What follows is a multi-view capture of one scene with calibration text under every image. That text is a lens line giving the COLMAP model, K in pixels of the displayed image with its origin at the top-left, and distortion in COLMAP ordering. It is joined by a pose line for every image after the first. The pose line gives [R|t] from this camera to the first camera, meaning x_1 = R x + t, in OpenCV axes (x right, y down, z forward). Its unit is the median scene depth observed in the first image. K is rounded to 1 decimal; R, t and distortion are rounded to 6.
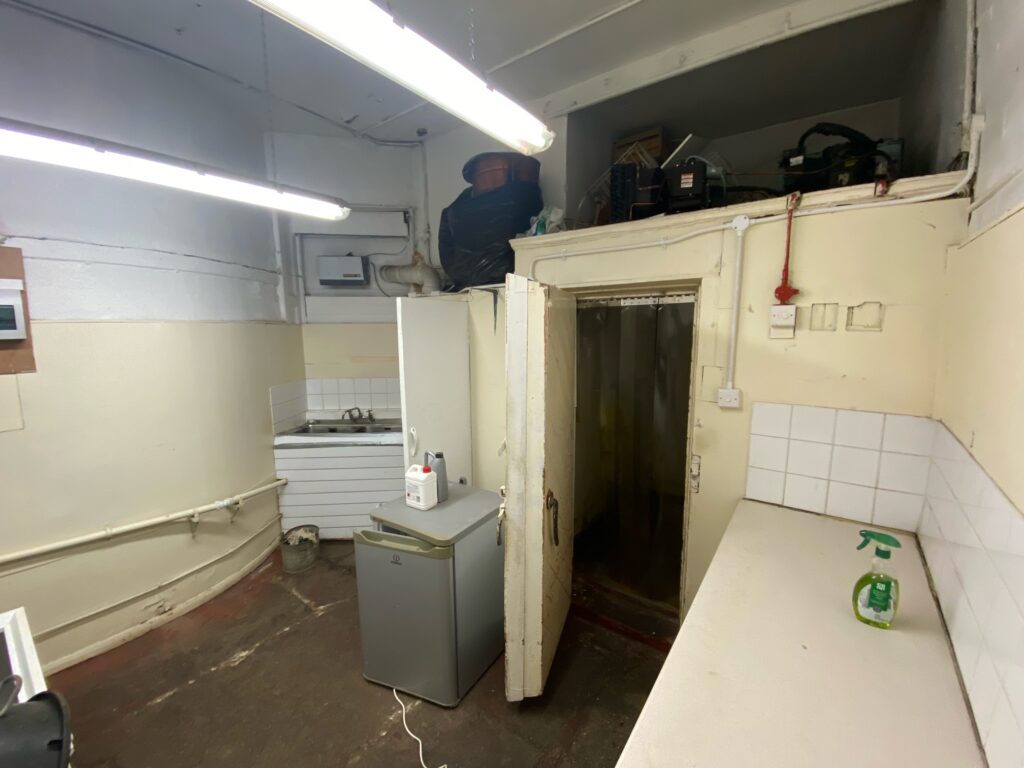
lens RADIAL K [[412.5, 0, 512.0], [0, 412.5, 384.0], [0, 0, 1]] dist [0.021402, -0.022159]
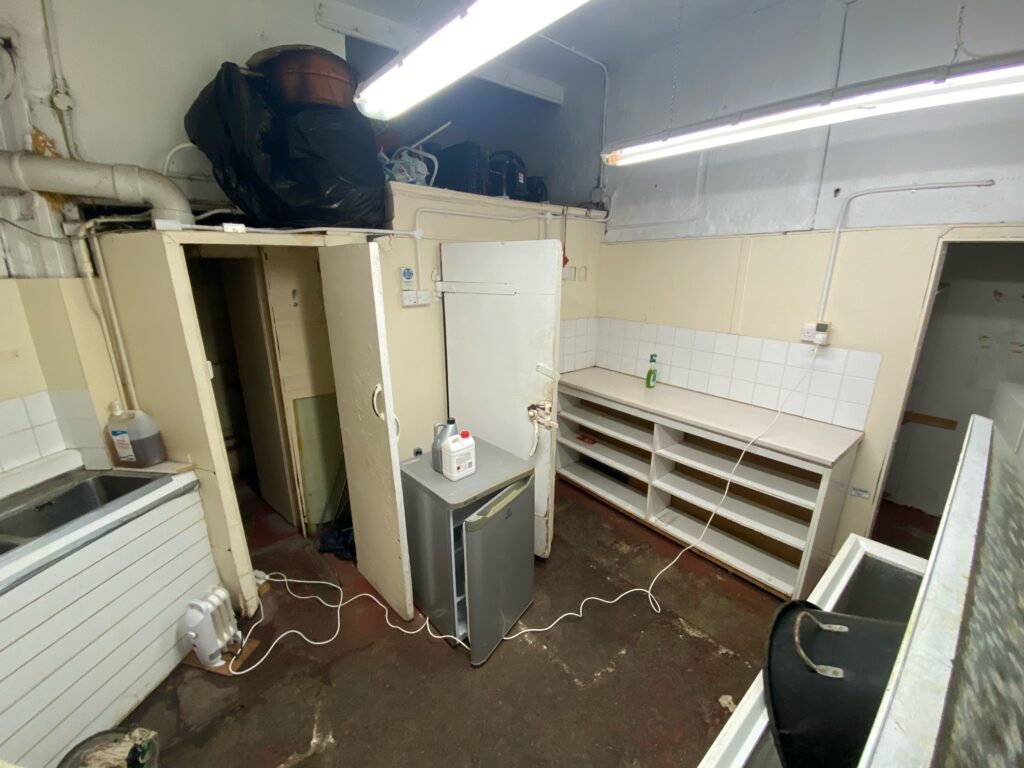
lens RADIAL K [[412.5, 0, 512.0], [0, 412.5, 384.0], [0, 0, 1]] dist [0.021402, -0.022159]
pose [[0.232364, -0.252433, 0.939300, -1.134252], [0.134354, 0.964806, 0.226051, -0.116103], [-0.963305, 0.073673, 0.258101, 0.687030]]
